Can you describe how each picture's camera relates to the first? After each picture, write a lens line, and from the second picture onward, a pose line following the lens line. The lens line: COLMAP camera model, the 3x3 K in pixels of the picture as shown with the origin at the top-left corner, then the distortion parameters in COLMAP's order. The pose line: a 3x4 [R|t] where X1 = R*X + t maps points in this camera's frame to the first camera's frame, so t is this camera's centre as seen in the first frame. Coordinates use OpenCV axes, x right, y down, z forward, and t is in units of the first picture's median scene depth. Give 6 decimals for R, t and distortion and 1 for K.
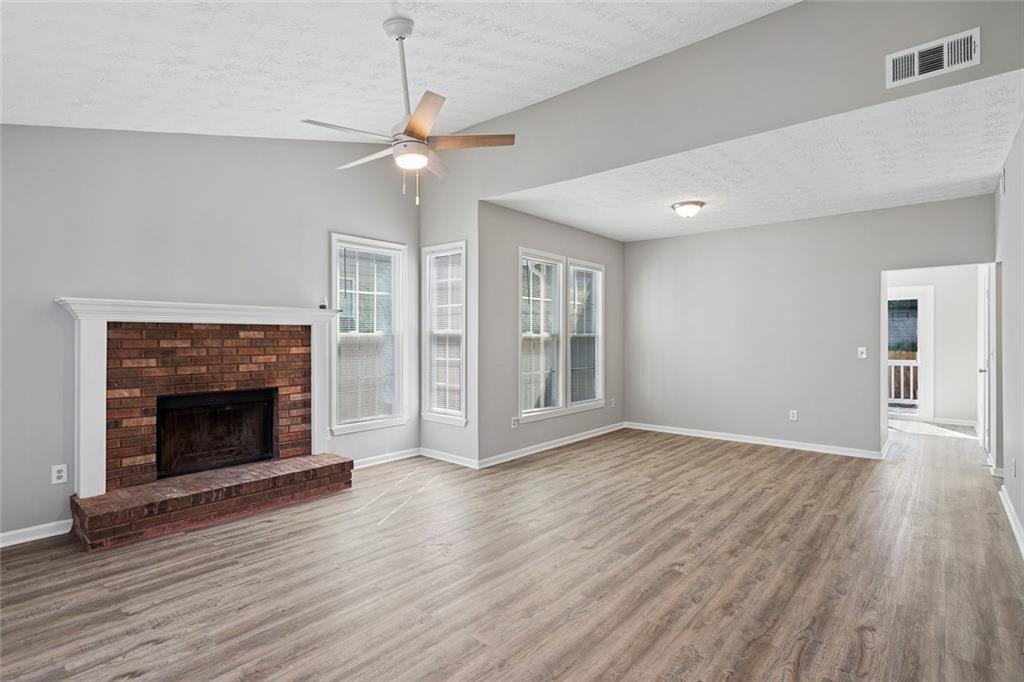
lens RADIAL K [[499.2, 0, 504.3], [0, 499.2, 341.8], [0, 0, 1]] dist [0.003502, 0.002971]
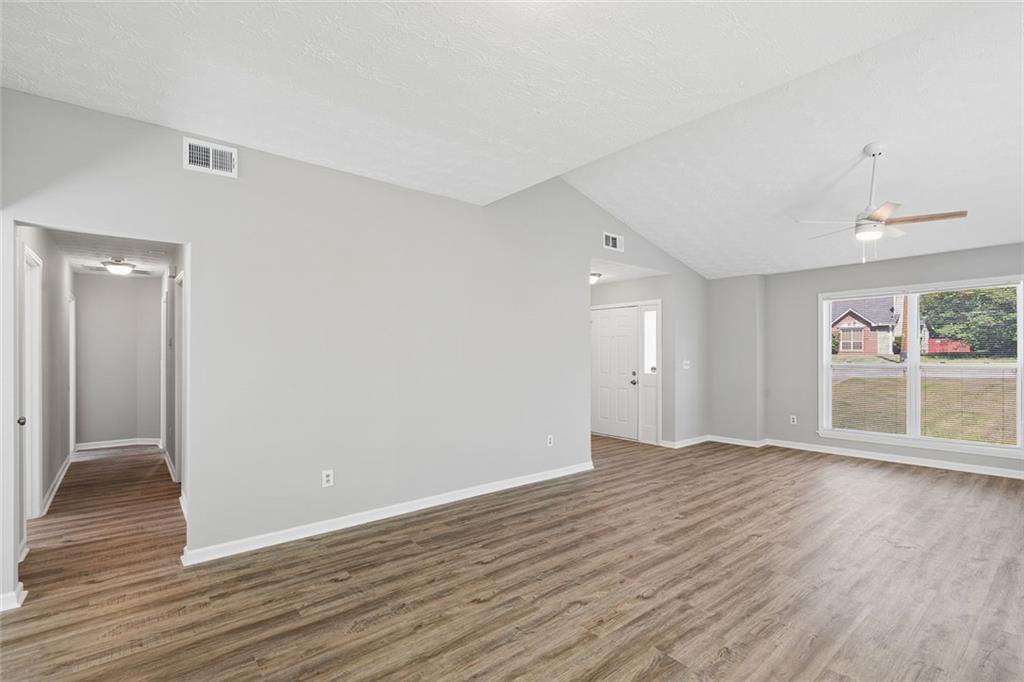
lens RADIAL K [[469.7, 0, 504.3], [0, 469.7, 354.5], [0, 0, 1]] dist [-0.007352, 0.002915]
pose [[-0.985056, 0.002359, 0.172220, 0.415542], [0.004924, 0.999883, 0.014468, -0.016582], [-0.172166, 0.015100, -0.984952, 1.625256]]
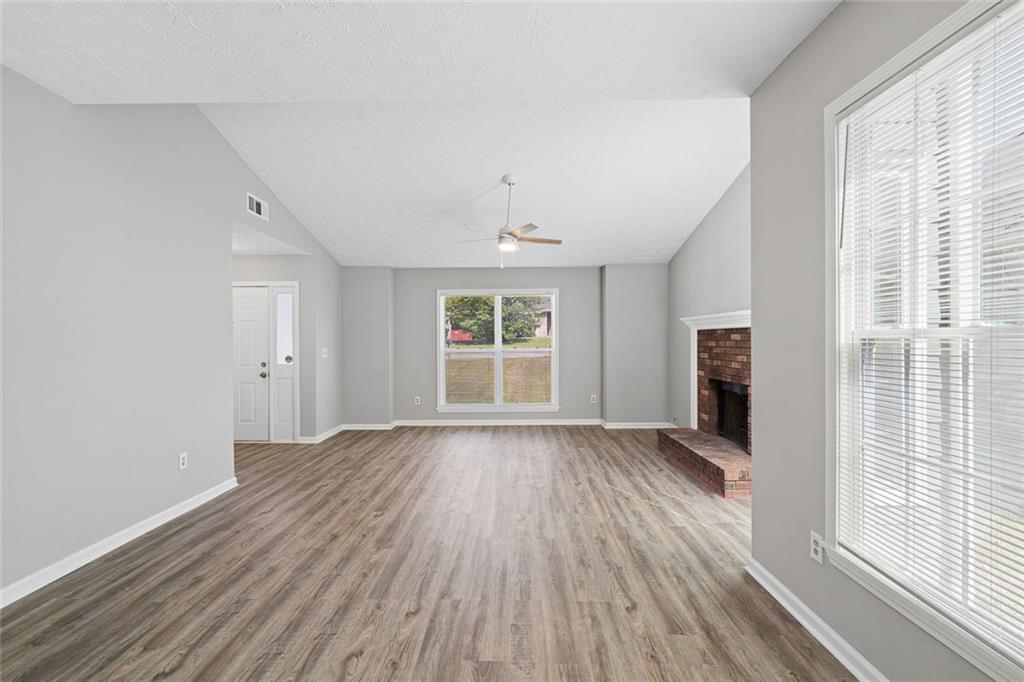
lens RADIAL K [[469.7, 0, 510.9], [0, 469.7, 342.9], [0, 0, 1]] dist [-0.007352, 0.002915]
pose [[-0.759294, 0.006984, -0.650711, 0.607947], [-0.004586, 0.999860, 0.016083, -0.015913], [0.650732, 0.015196, -0.759155, 1.485407]]
